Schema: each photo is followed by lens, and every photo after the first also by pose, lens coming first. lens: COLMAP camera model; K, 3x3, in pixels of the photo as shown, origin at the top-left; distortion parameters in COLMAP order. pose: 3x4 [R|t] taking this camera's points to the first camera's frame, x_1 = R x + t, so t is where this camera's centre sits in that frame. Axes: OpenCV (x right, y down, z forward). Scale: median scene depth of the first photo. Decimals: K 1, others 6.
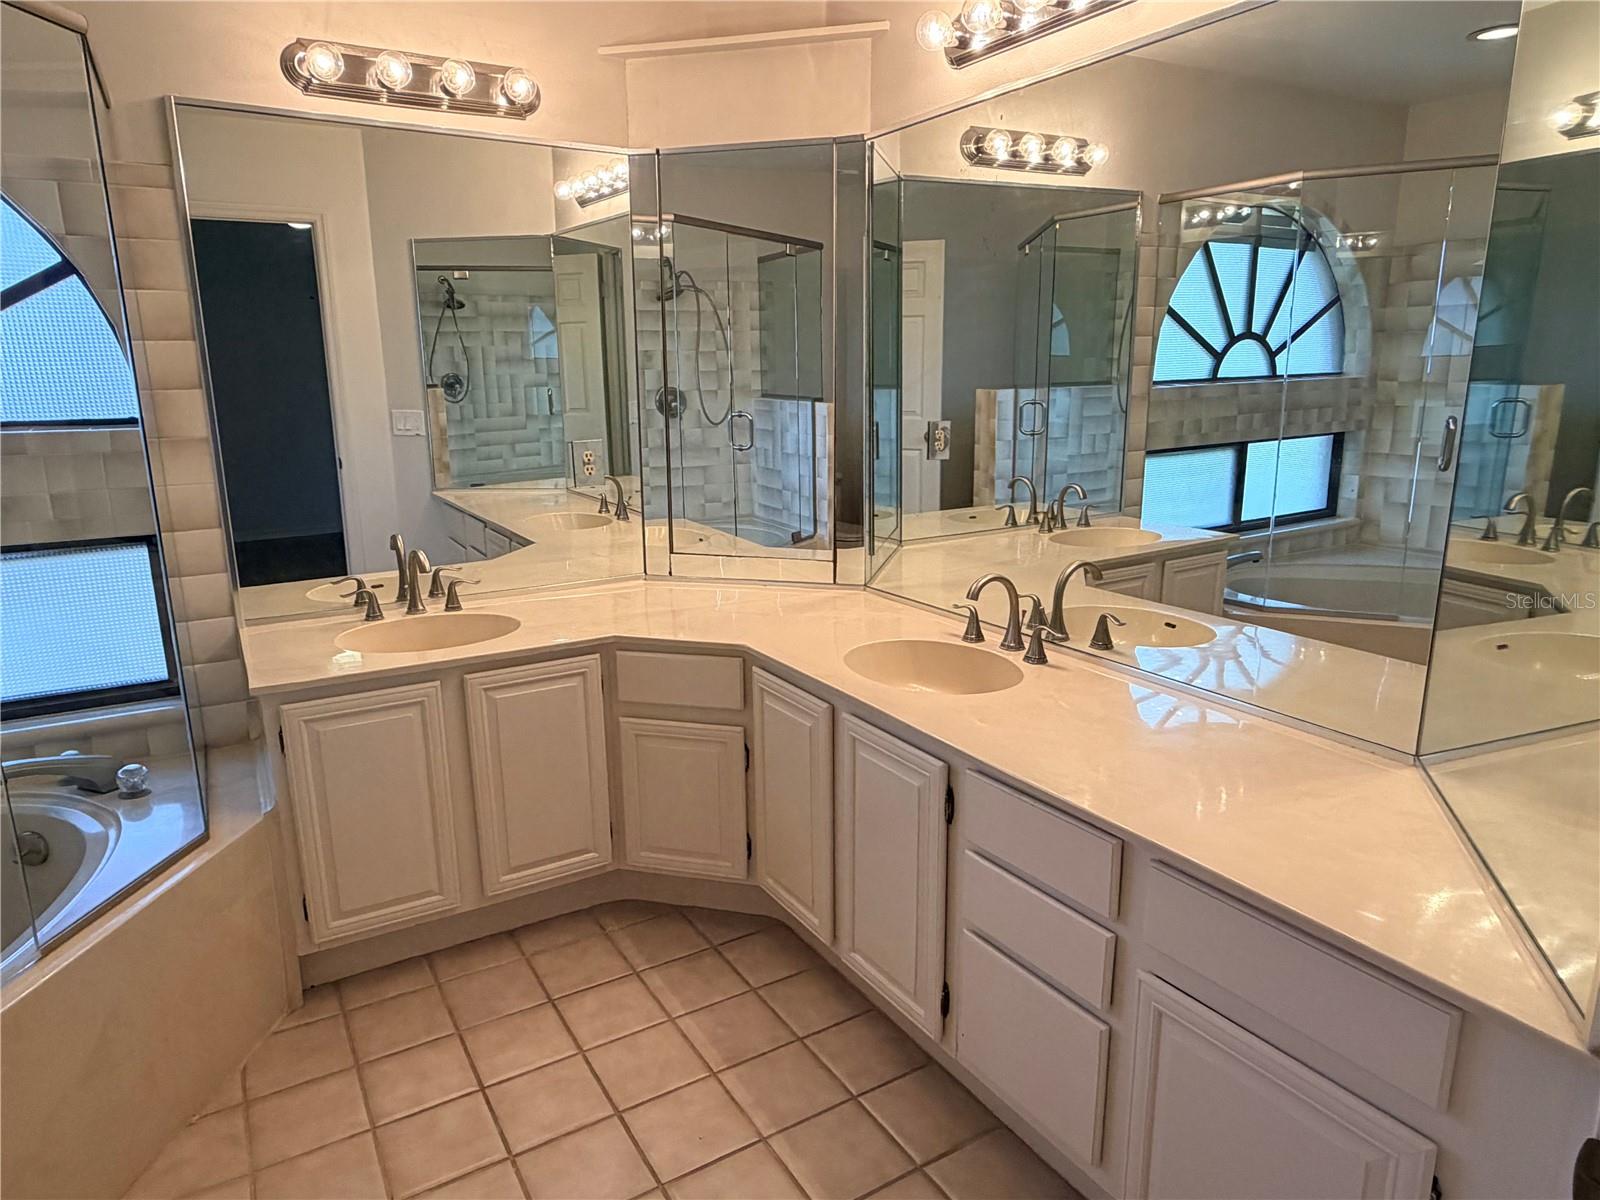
lens RADIAL K [[1026.1, 0, 800.0], [0, 1026.1, 600.0], [0, 0, 1]] dist [-0.019287, 0.001346]
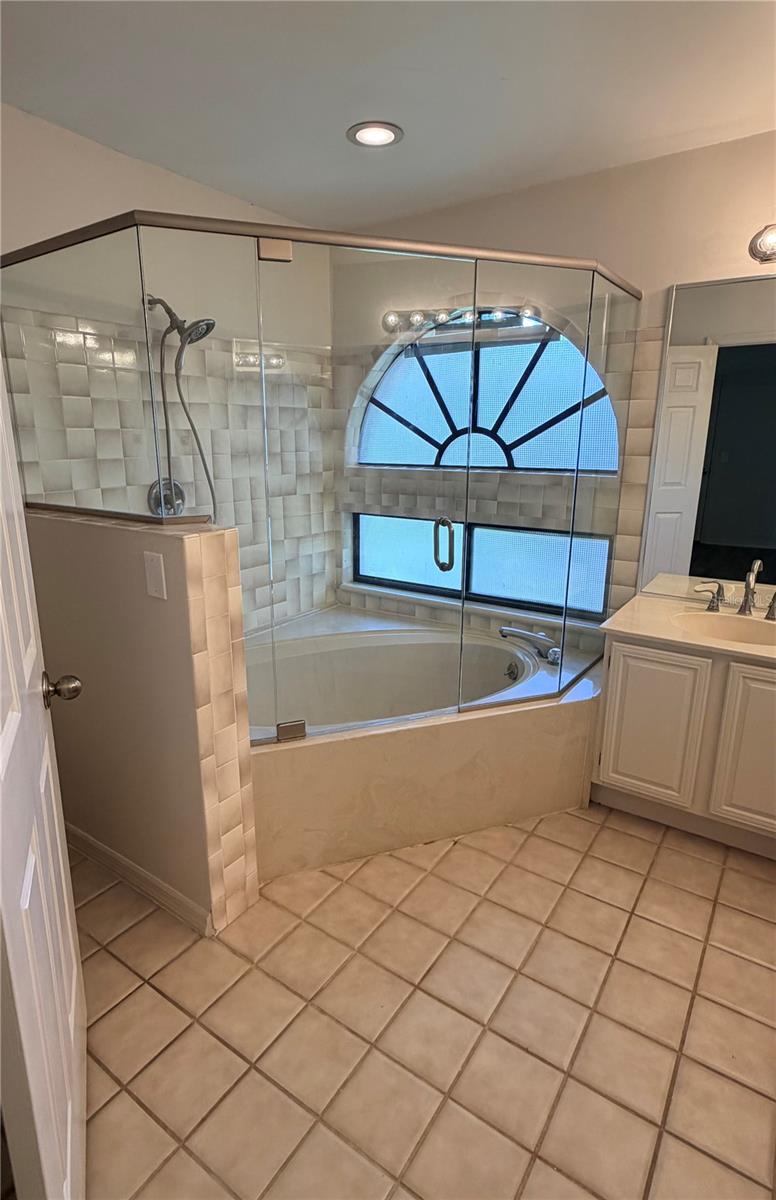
lens RADIAL K [[631.6, 0, 388.0], [0, 631.6, 600.0], [0, 0, 1]] dist [0.032710, 0.000094]
pose [[0.429036, 0.243610, -0.869817, 0.249608], [-0.234941, 0.959900, 0.152955, -0.038641], [0.872199, 0.138733, 0.469066, 0.145197]]
